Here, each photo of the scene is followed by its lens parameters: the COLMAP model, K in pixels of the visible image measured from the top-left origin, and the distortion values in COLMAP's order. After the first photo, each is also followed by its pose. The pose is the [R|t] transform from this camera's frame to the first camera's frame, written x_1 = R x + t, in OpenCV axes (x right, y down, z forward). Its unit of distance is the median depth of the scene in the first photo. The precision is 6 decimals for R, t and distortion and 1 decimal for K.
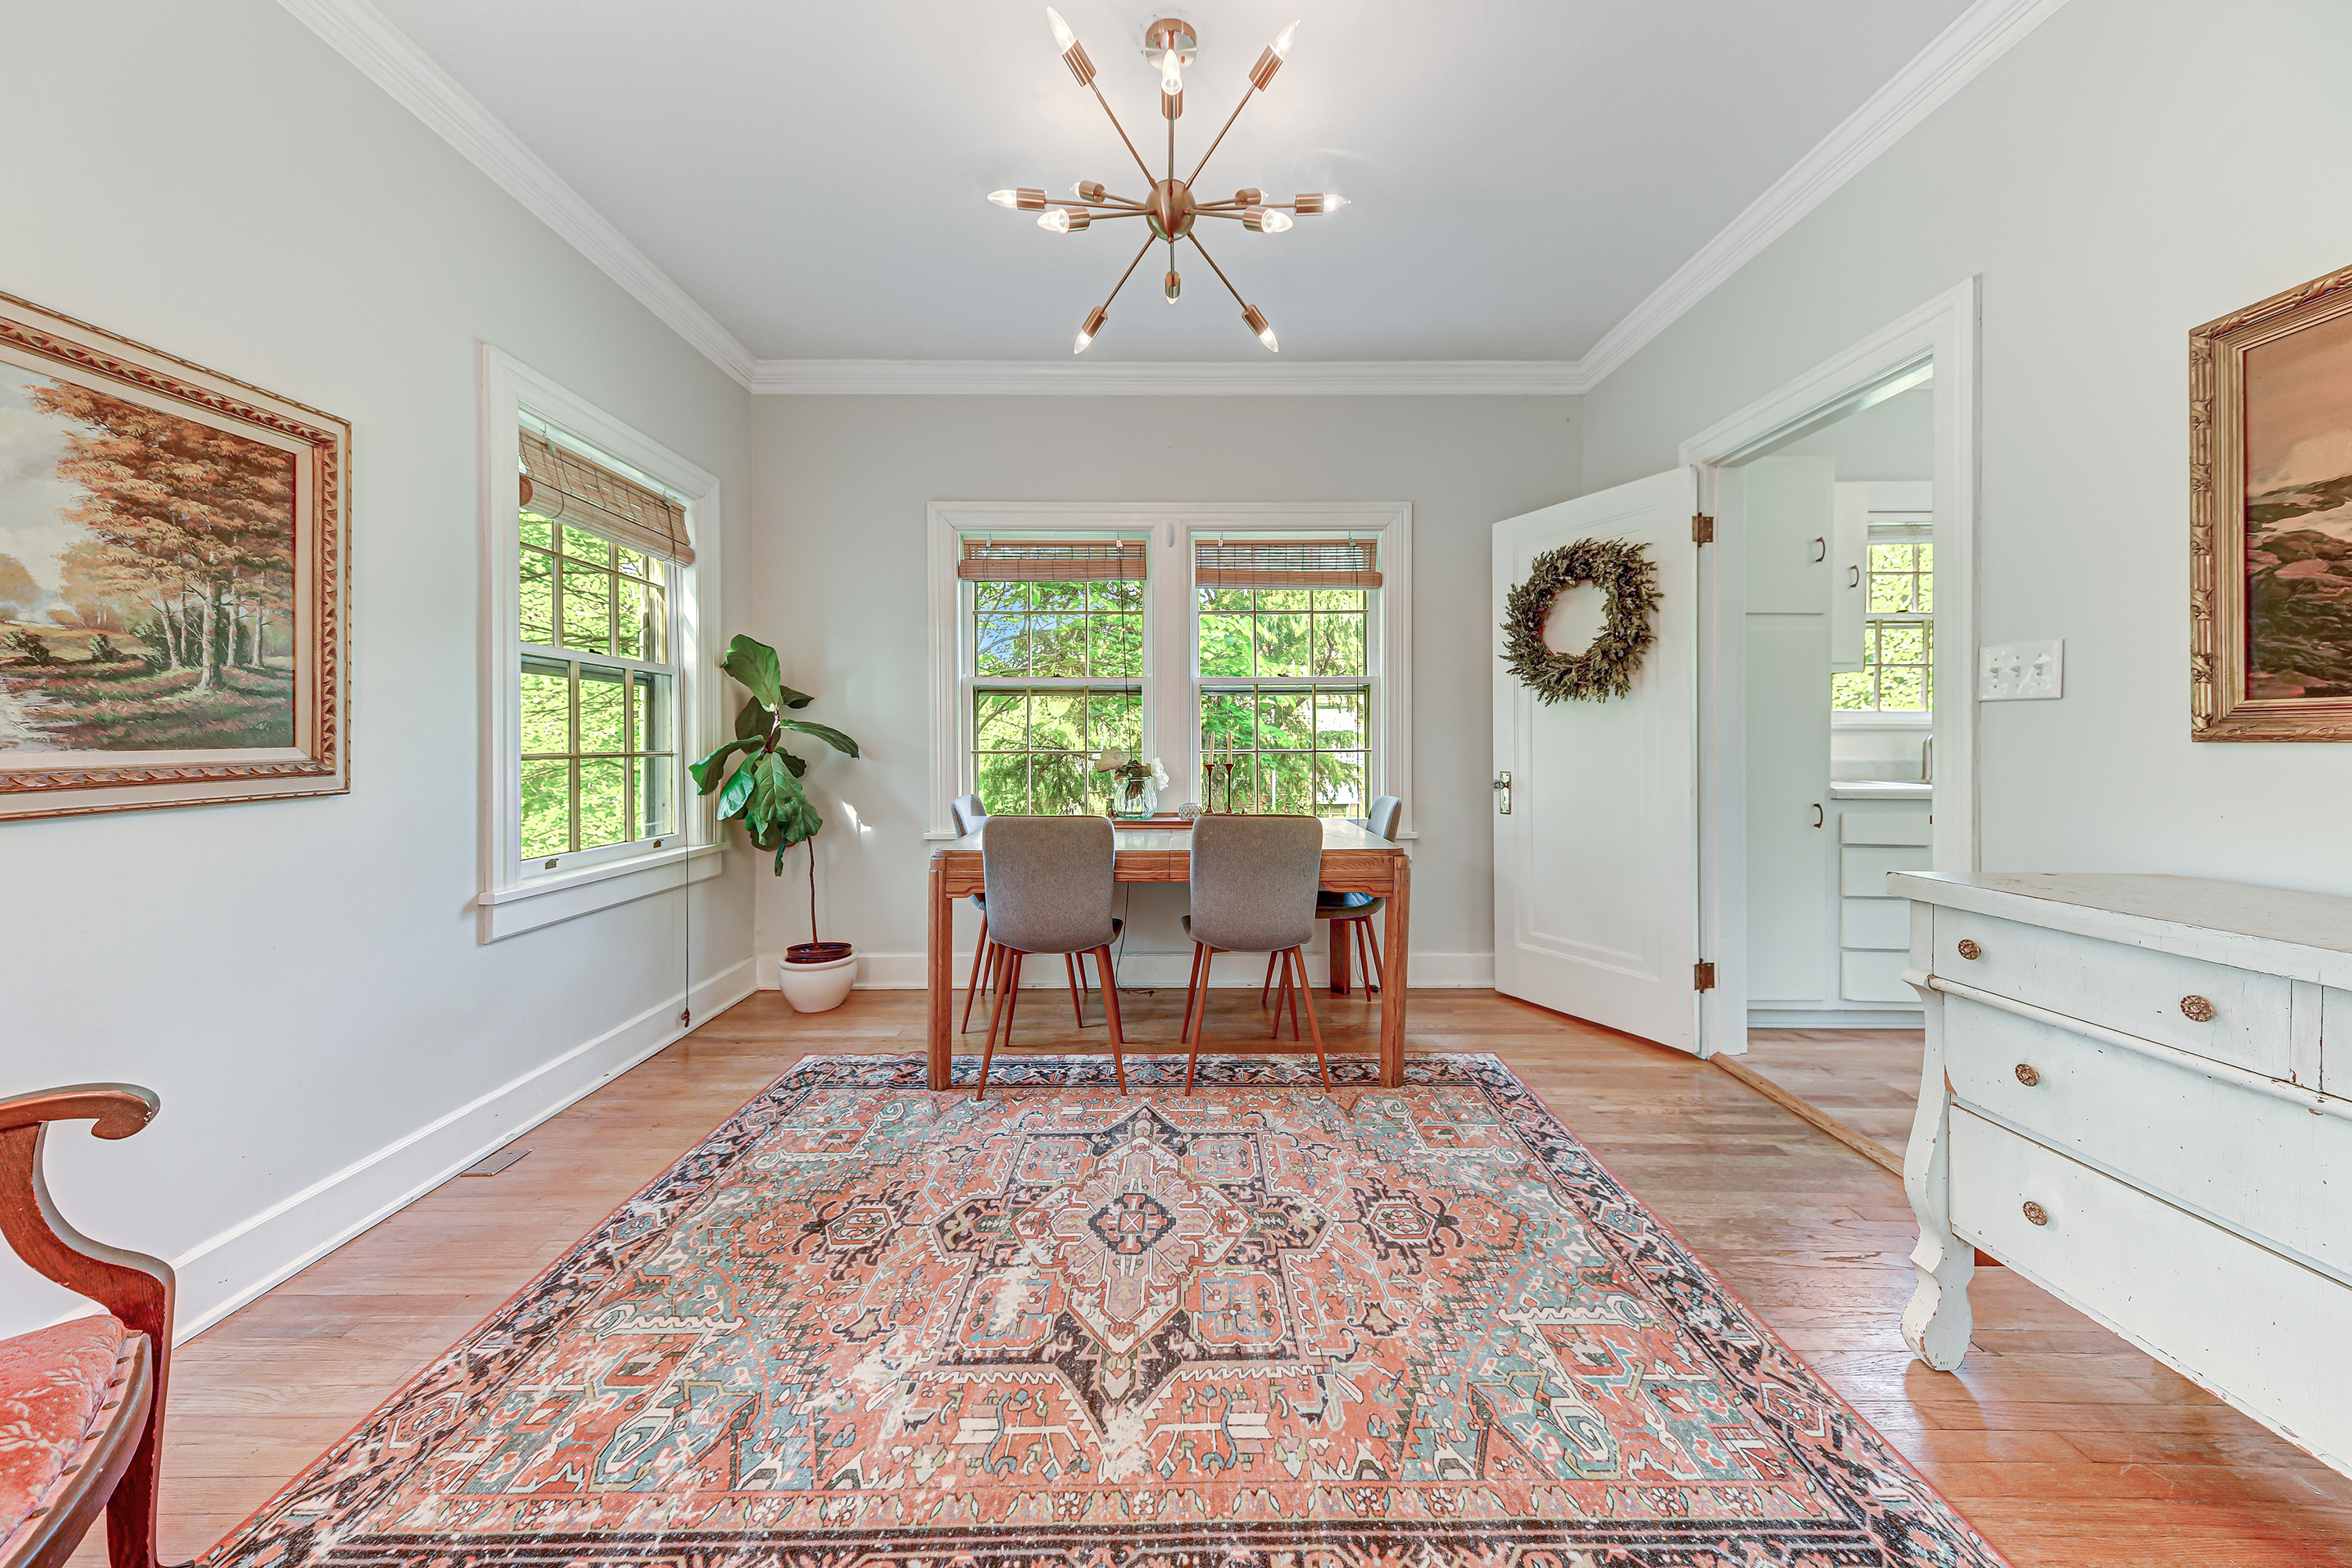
lens RADIAL K [[828.1, 0, 1184.2], [0, 828.1, 738.6], [0, 0, 1]] dist [0.000296, 0.024518]
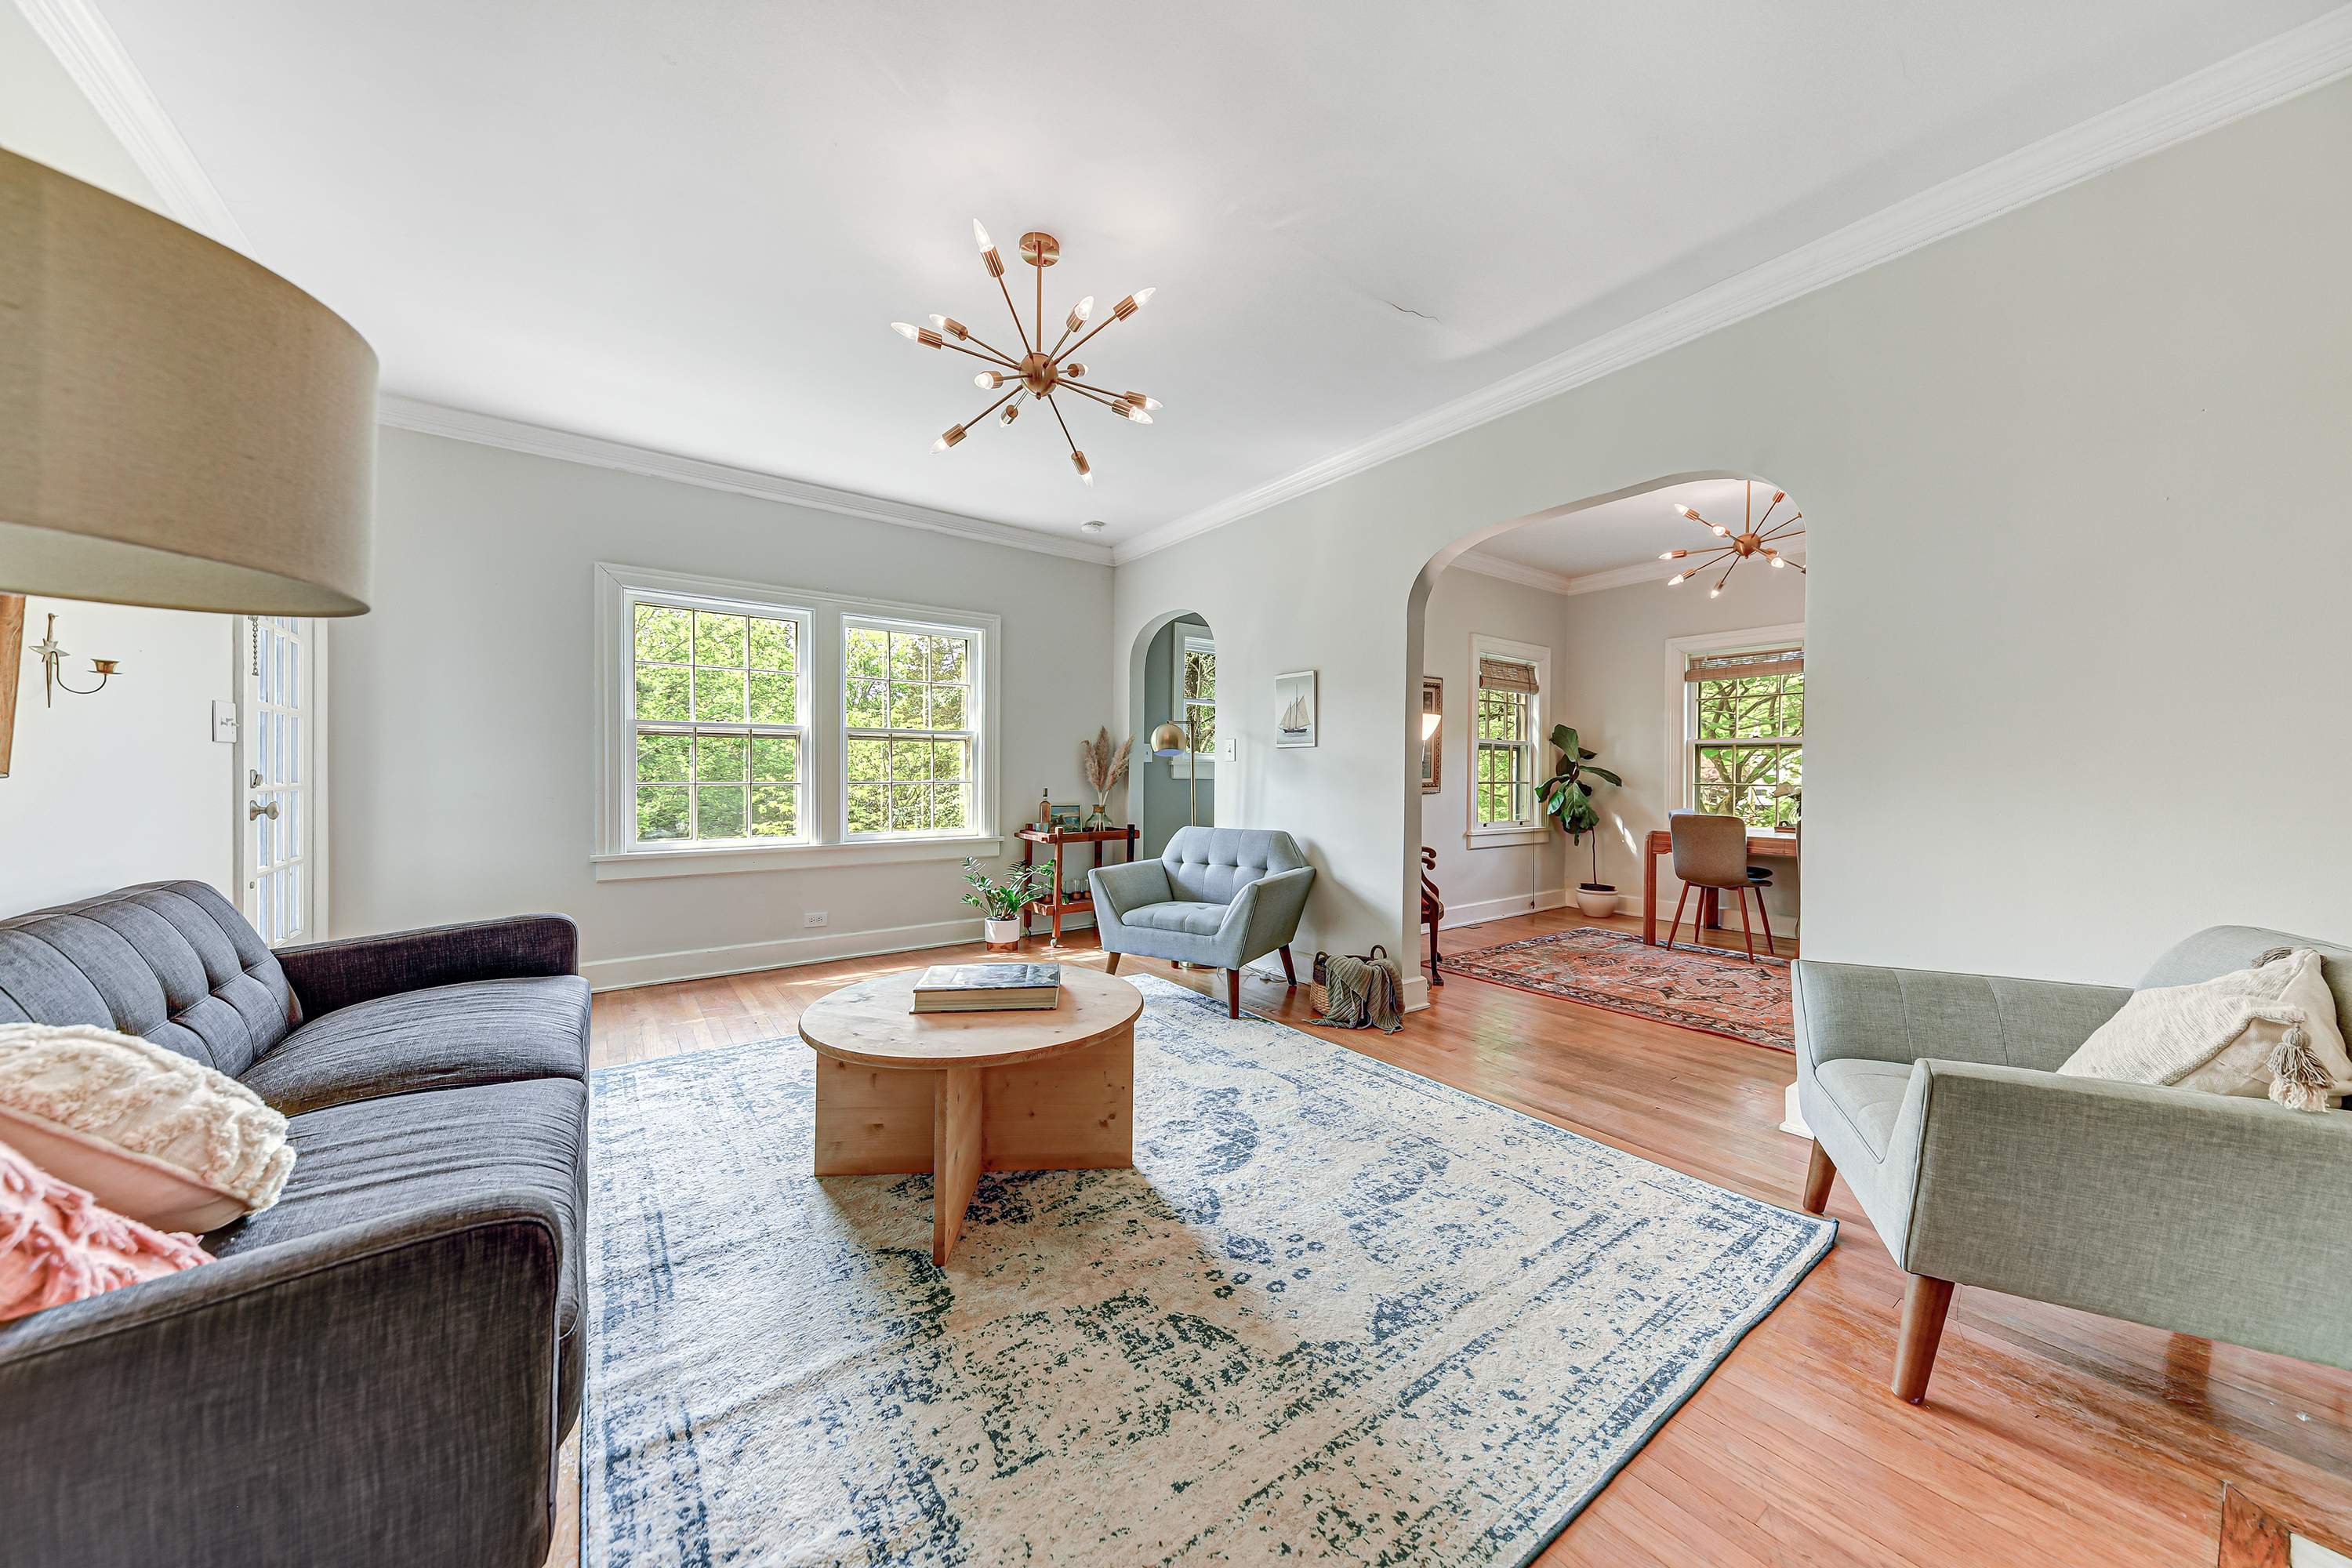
lens RADIAL K [[803.9, 0, 1185.3], [0, 803.9, 783.0], [0, 0, 1]] dist [0.013629, -0.000028]
pose [[0.599583, 0.016247, -0.800148, 0.522184], [-0.005114, 0.999851, 0.016470, -0.009948], [0.800296, -0.005784, 0.599577, -0.959564]]
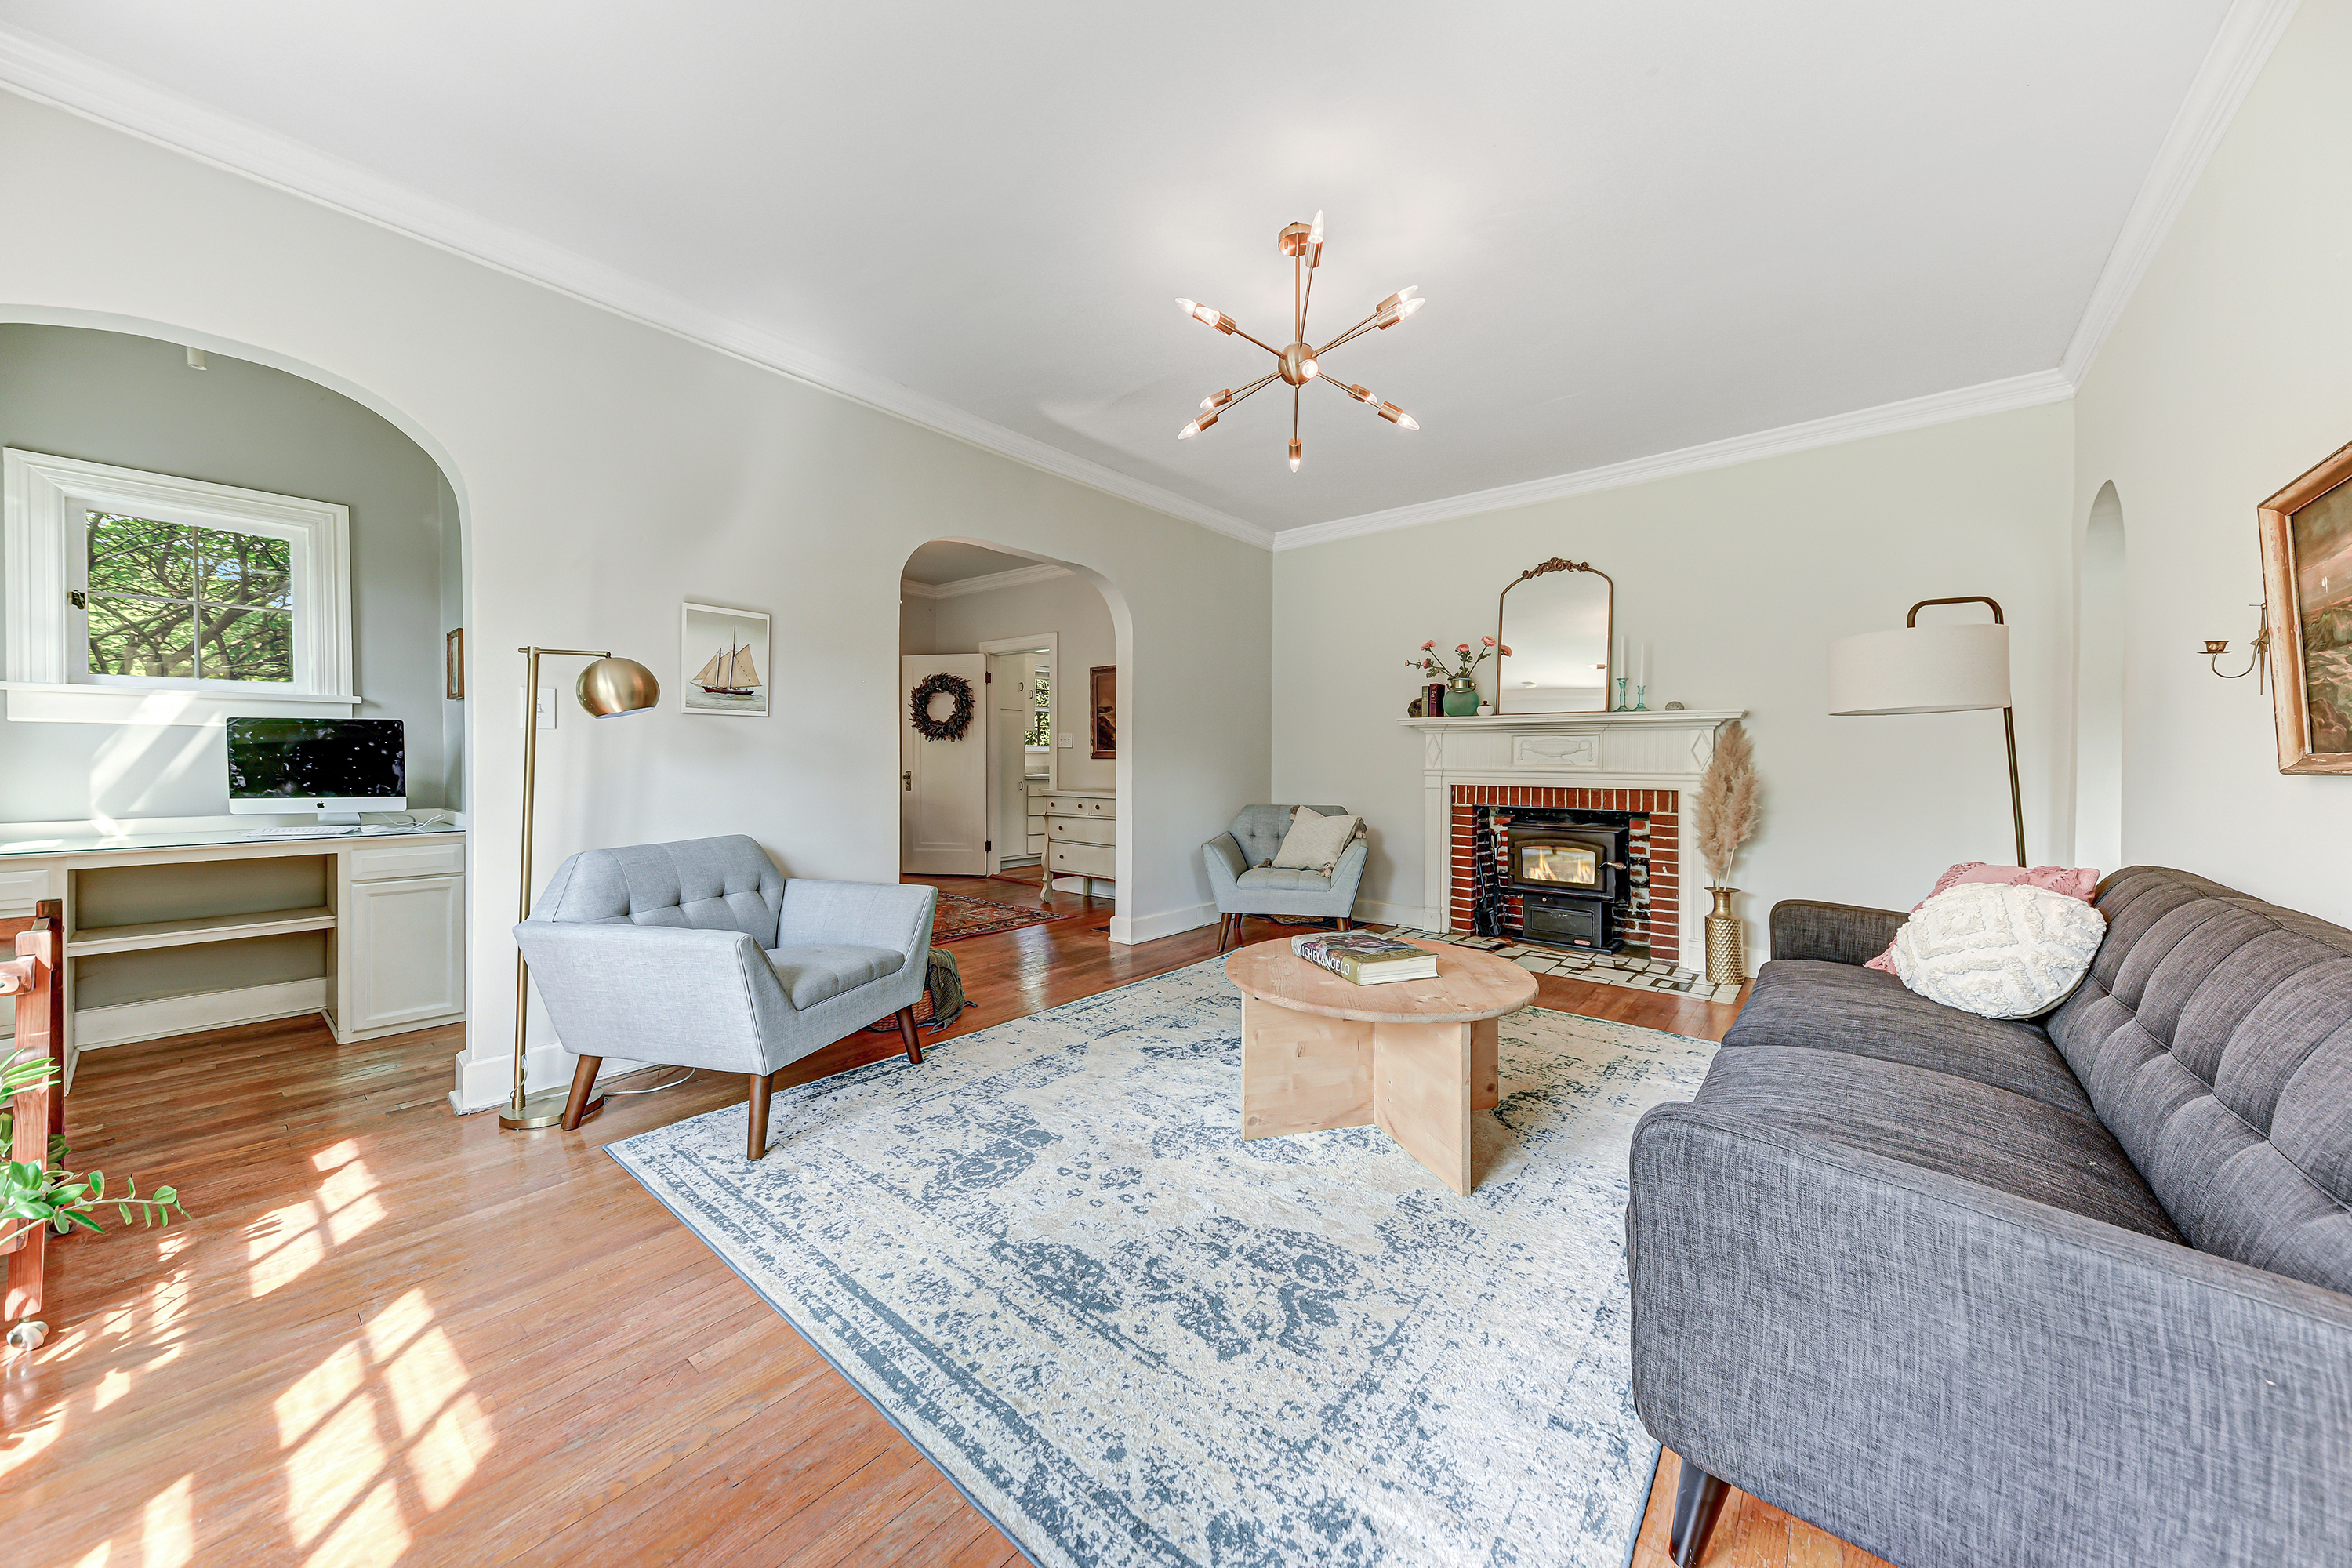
lens RADIAL K [[803.9, 0, 1185.3], [0, 803.9, 783.0], [0, 0, 1]] dist [0.013629, -0.000028]
pose [[0.633600, -0.017271, 0.773468, -0.888207], [-0.011952, 0.999413, 0.032107, -0.006177], [-0.773569, -0.029588, 0.633021, -1.023895]]
